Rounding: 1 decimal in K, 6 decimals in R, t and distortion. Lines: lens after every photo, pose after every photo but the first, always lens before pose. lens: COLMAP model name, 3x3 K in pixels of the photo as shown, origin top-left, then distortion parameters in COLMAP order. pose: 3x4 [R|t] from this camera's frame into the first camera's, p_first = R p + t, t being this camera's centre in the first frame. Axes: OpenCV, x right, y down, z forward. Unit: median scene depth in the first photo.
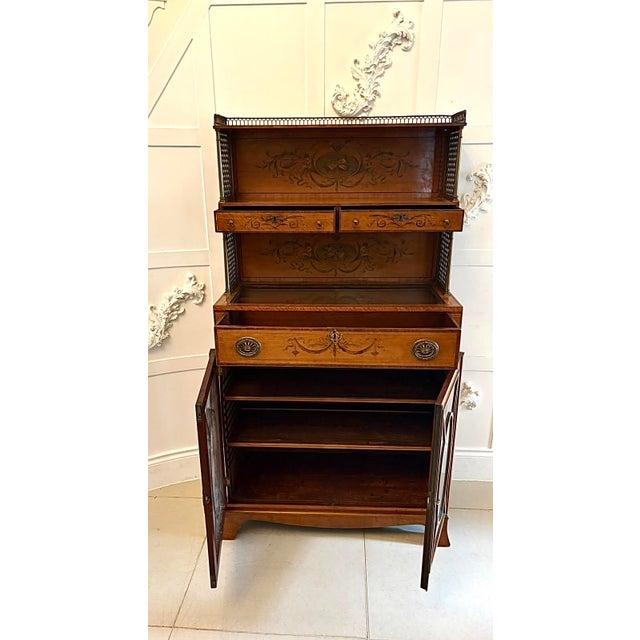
lens RADIAL K [[492.3, 0, 320.0], [0, 492.3, 320.0], [0, 0, 1]] dist [0.030066, -0.000667]
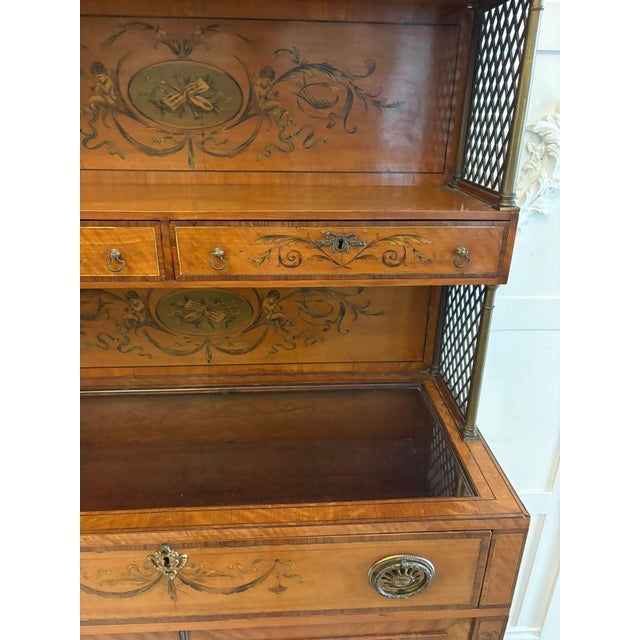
lens RADIAL K [[494.2, 0, 328.6], [0, 494.2, 321.2], [0, 0, 1]] dist [0.022774, -0.006991]
pose [[0.994243, -0.023479, 0.104542, 0.097064], [0.014426, 0.996145, 0.086530, -0.170574], [-0.106171, -0.084524, 0.990749, 0.586319]]
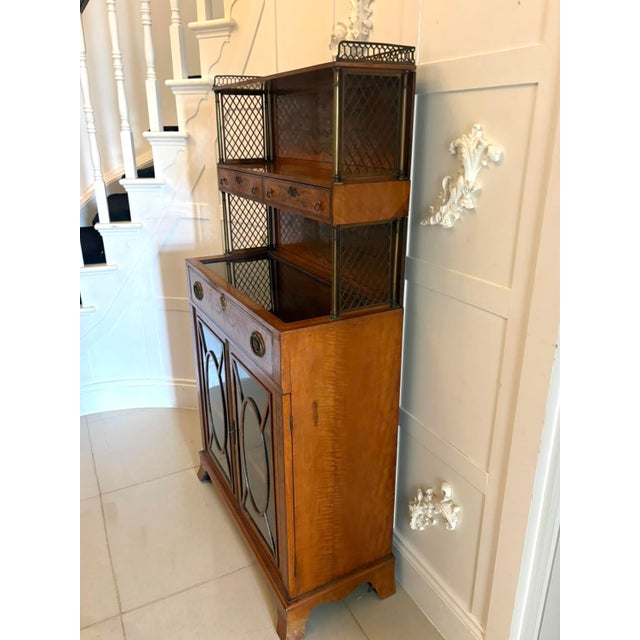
lens RADIAL K [[528.6, 0, 320.0], [0, 528.6, 320.0], [0, 0, 1]] dist [0.037591, -0.003301]
pose [[0.502162, 0.297429, -0.812015, 0.807779], [-0.268417, 0.946223, 0.180594, -0.167419], [0.822062, 0.127271, 0.554993, 0.542424]]
